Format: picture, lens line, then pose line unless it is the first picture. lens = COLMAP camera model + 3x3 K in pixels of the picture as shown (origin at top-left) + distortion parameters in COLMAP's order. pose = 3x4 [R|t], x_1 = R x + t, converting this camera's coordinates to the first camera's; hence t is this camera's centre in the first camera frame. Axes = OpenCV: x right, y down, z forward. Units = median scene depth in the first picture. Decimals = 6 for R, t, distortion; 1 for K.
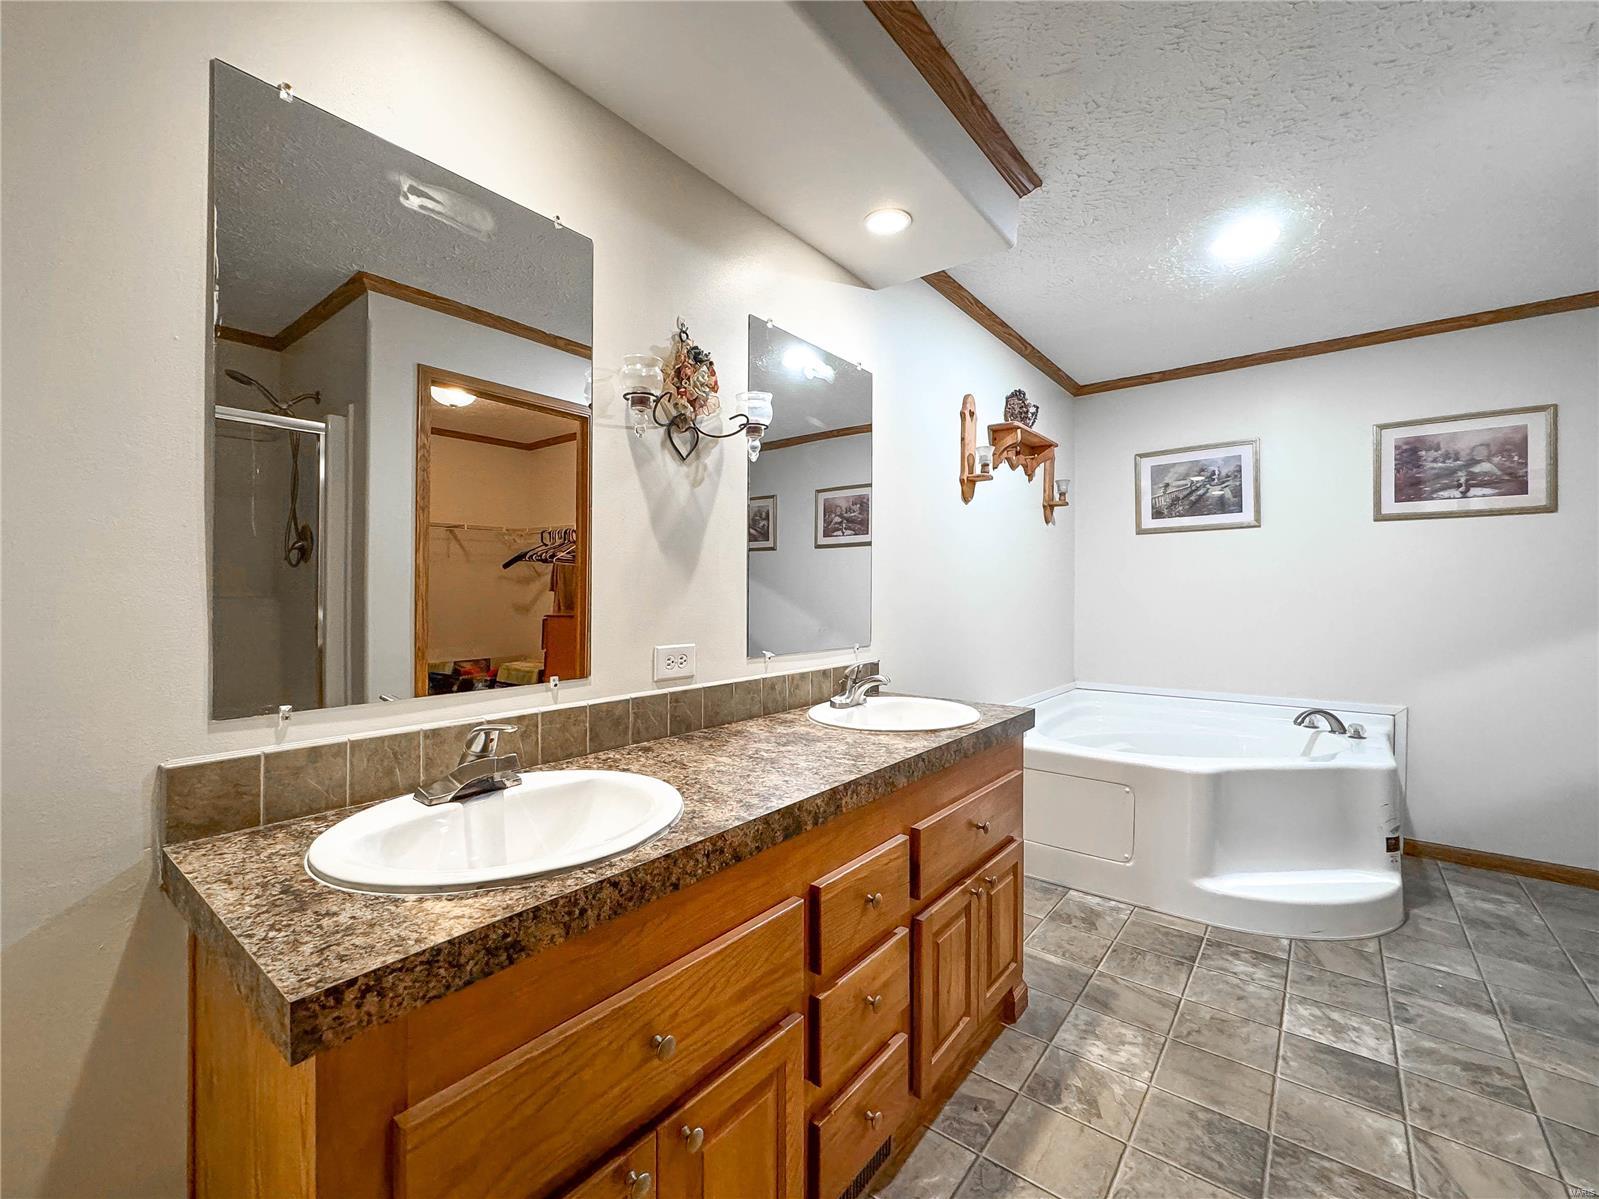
lens RADIAL K [[639.0, 0, 797.0], [0, 639.0, 592.1], [0, 0, 1]] dist [-0.002197, 0.000060]
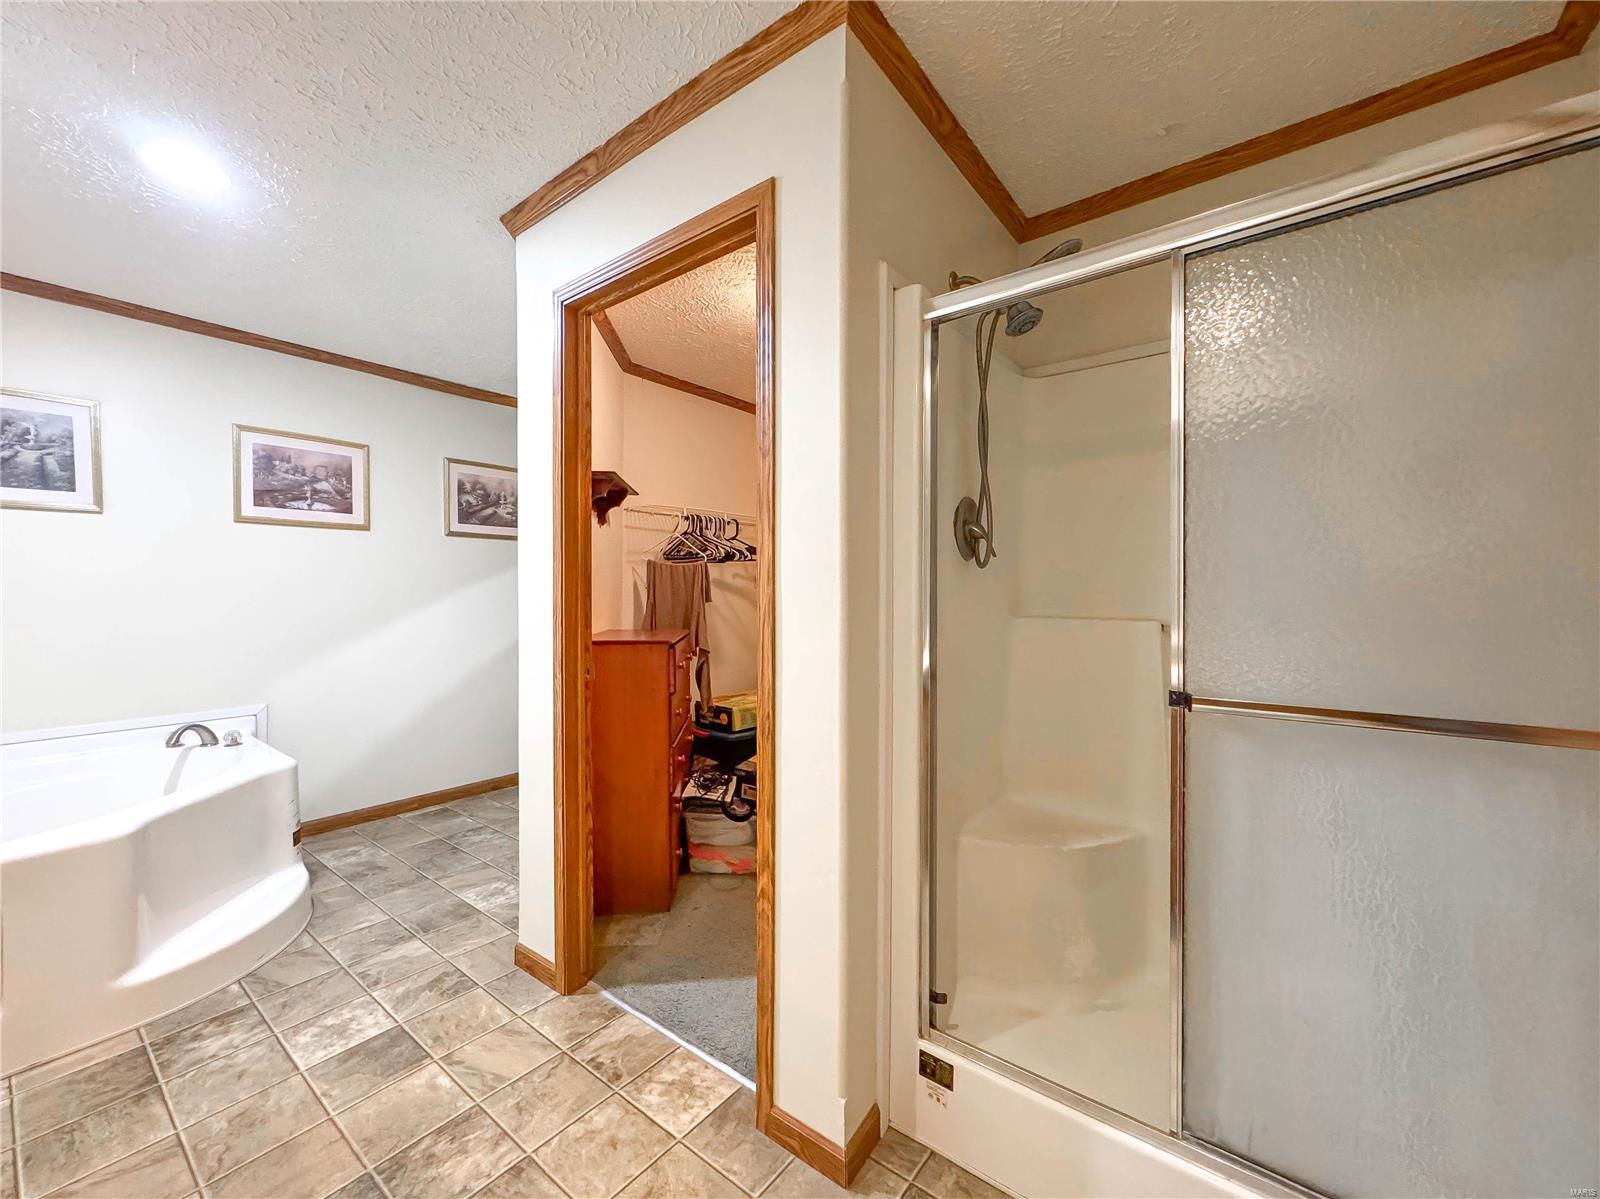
lens RADIAL K [[639.4, 0, 799.6], [0, 639.4, 604.1], [0, 0, 1]] dist [-0.002197, 0.000060]
pose [[0.032206, -0.019180, 0.999297, -0.095539], [-0.001746, 0.999813, 0.019246, -0.009750], [-0.999480, -0.002364, 0.032167, 0.178482]]
